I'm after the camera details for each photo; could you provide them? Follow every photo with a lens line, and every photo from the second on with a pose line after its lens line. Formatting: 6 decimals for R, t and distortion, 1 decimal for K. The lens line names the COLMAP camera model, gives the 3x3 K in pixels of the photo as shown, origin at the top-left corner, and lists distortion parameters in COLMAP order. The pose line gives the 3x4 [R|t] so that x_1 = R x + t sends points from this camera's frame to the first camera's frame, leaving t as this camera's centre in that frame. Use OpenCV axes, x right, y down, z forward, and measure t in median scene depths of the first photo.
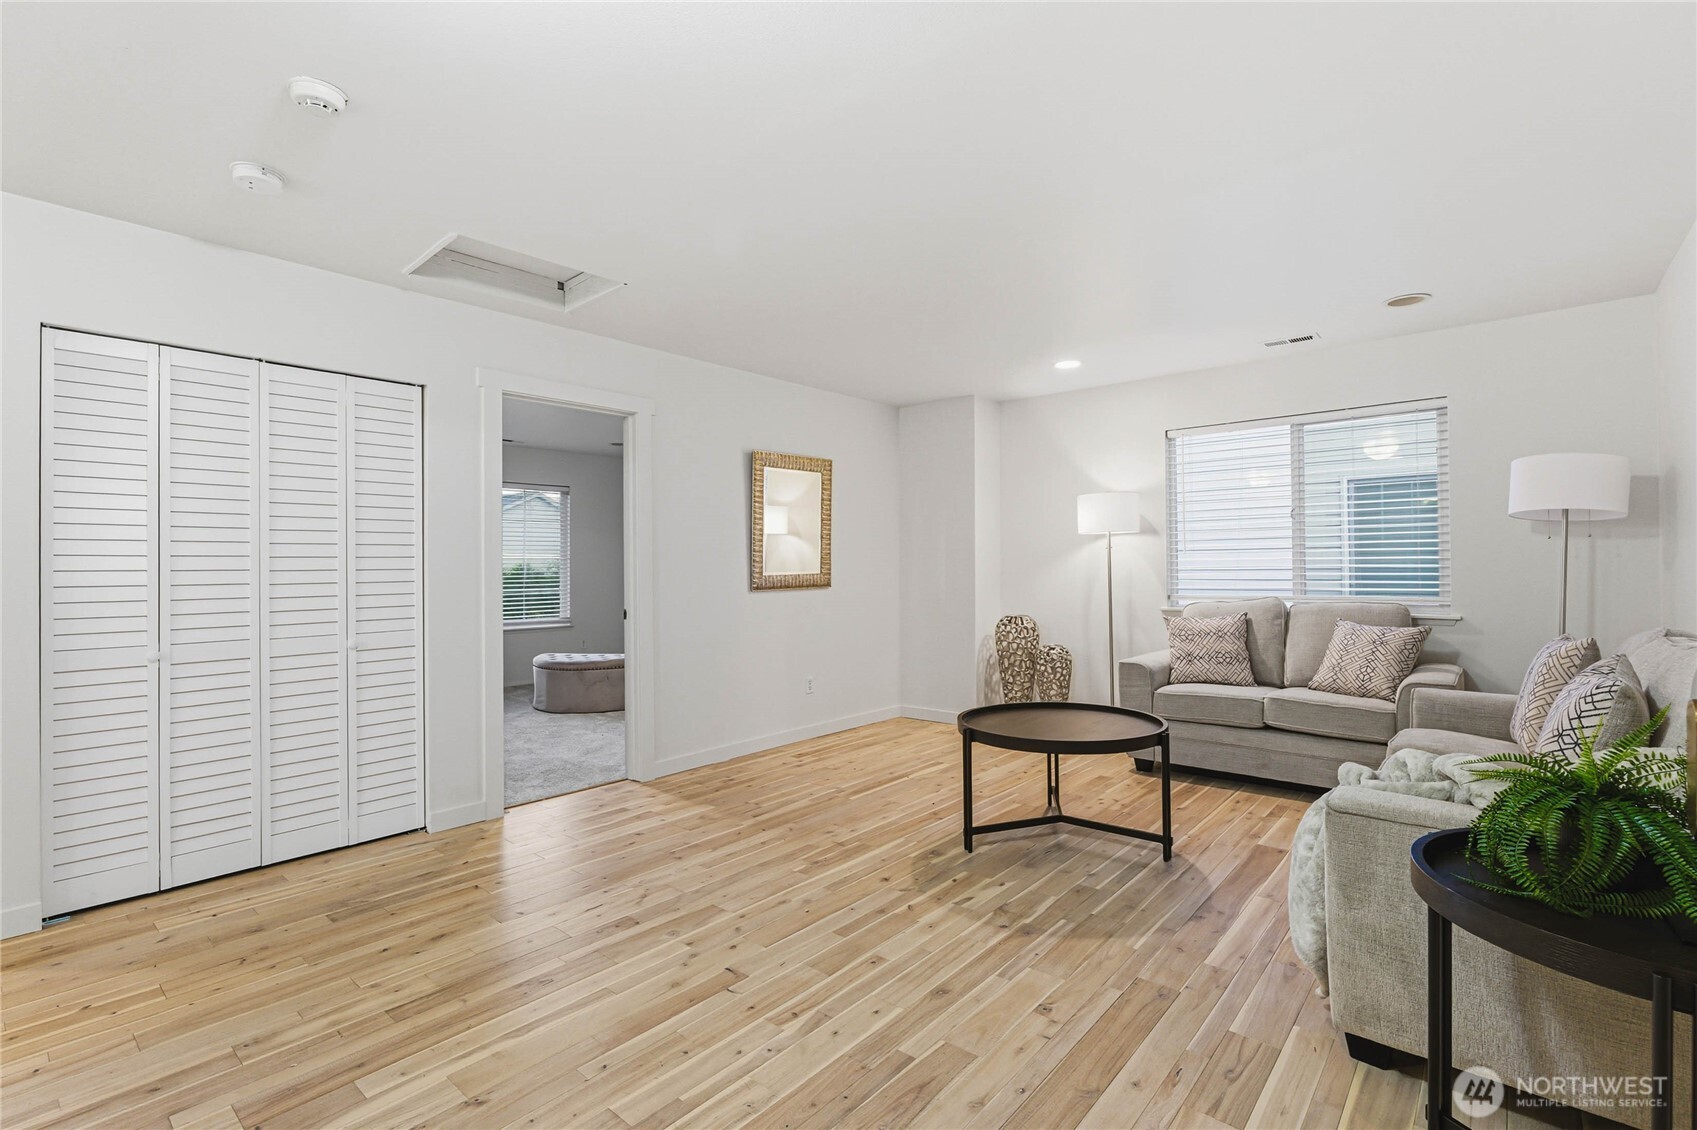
lens RADIAL K [[770.9, 0, 844.1], [0, 770.9, 566.6], [0, 0, 1]] dist [-0.014004, 0.005787]
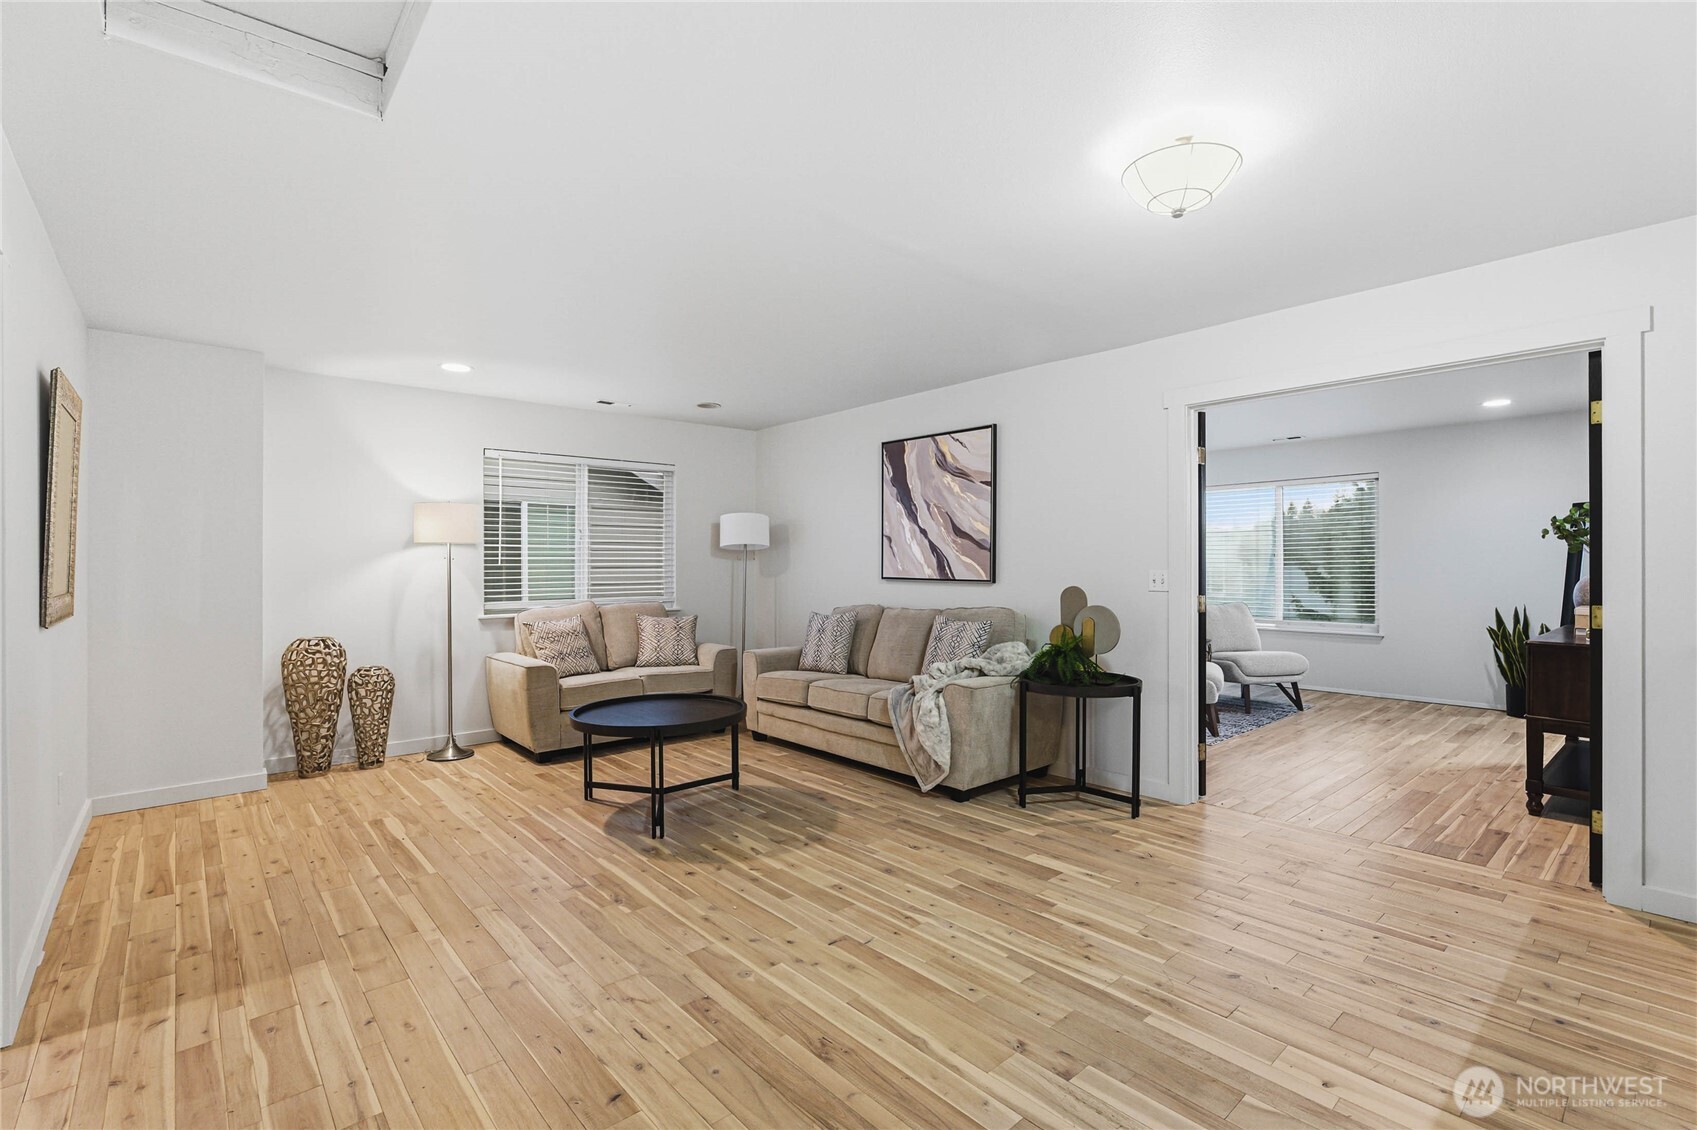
lens RADIAL K [[770.9, 0, 847.1], [0, 770.9, 567.3], [0, 0, 1]] dist [-0.014004, 0.005787]
pose [[0.126055, 0.008231, 0.991989, -0.977827], [-0.002566, 0.999965, -0.007971, -0.008394], [-0.992020, -0.001540, 0.126072, 0.653322]]
